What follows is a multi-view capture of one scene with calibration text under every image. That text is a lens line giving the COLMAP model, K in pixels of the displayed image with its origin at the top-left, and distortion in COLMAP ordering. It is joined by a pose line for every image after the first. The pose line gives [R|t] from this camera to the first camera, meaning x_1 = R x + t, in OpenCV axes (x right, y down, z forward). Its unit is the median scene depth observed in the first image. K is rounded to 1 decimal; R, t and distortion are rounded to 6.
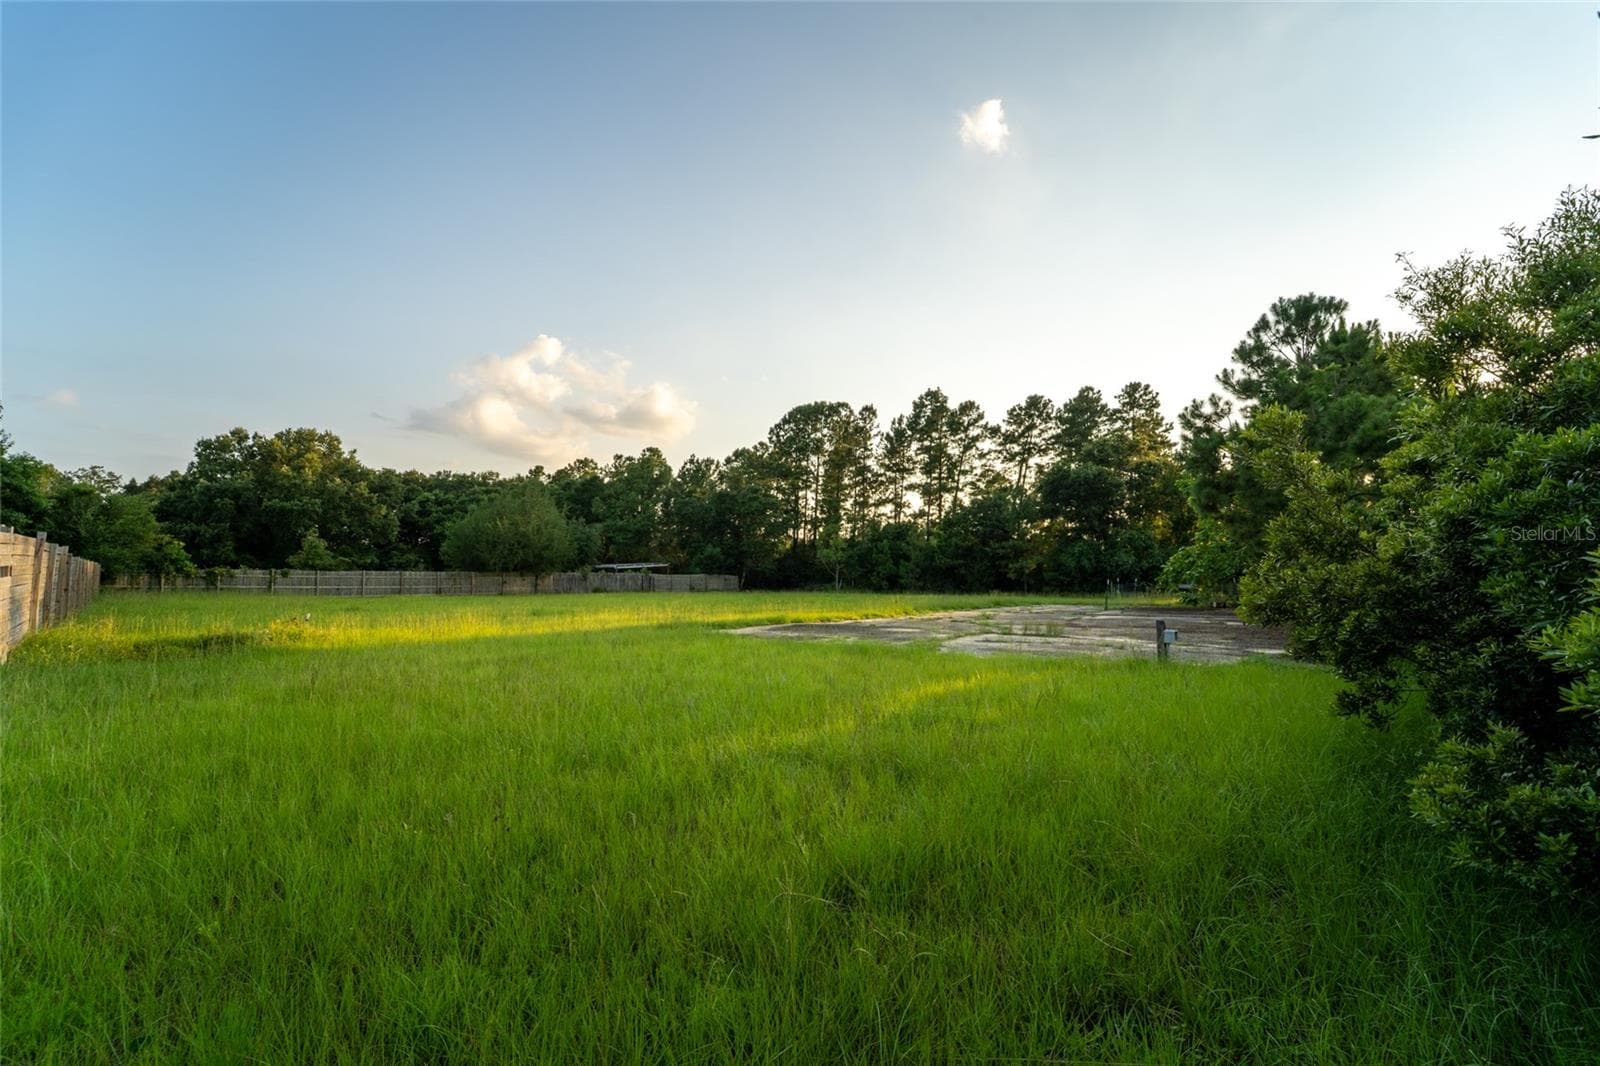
lens RADIAL K [[668.7, 0, 800.0], [0, 668.7, 533.0], [0, 0, 1]] dist [-0.001976, -0.000183]
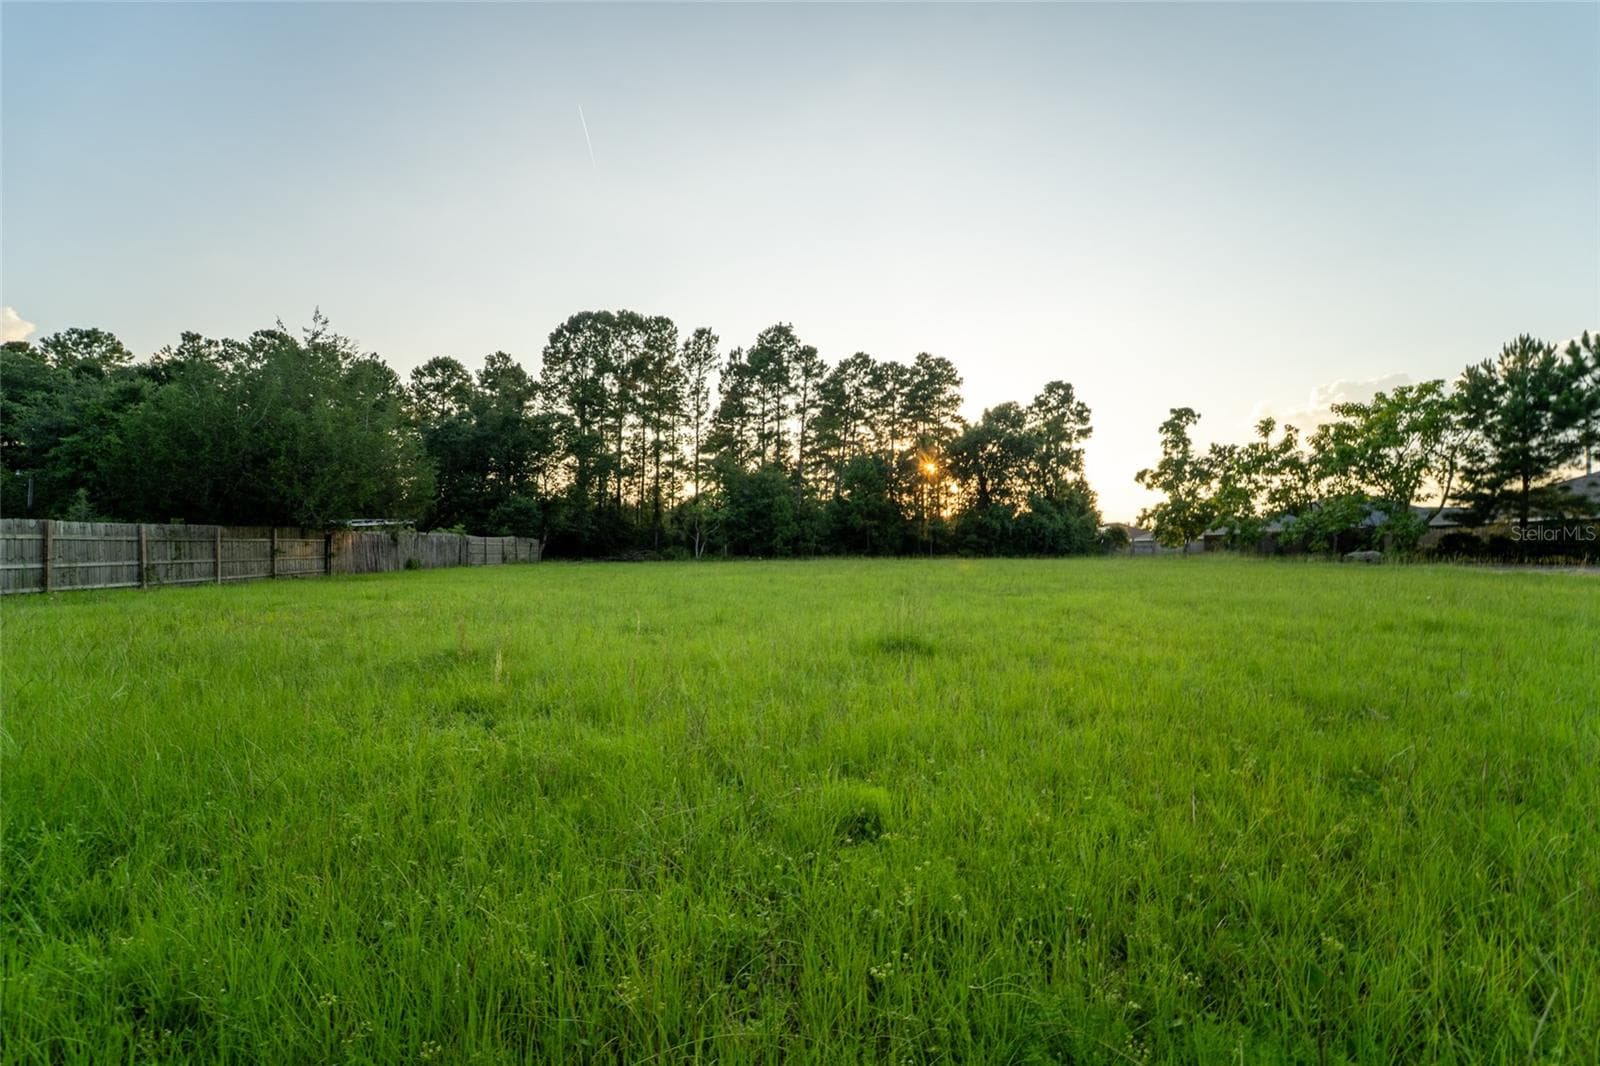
lens RADIAL K [[668.7, 0, 800.0], [0, 668.7, 533.0], [0, 0, 1]] dist [-0.001976, -0.000183]
pose [[0.744245, 0.000642, 0.667906, -0.368225], [-0.027854, 0.999159, 0.030077, 0.029706], [-0.667325, -0.040989, 0.743638, 0.326924]]
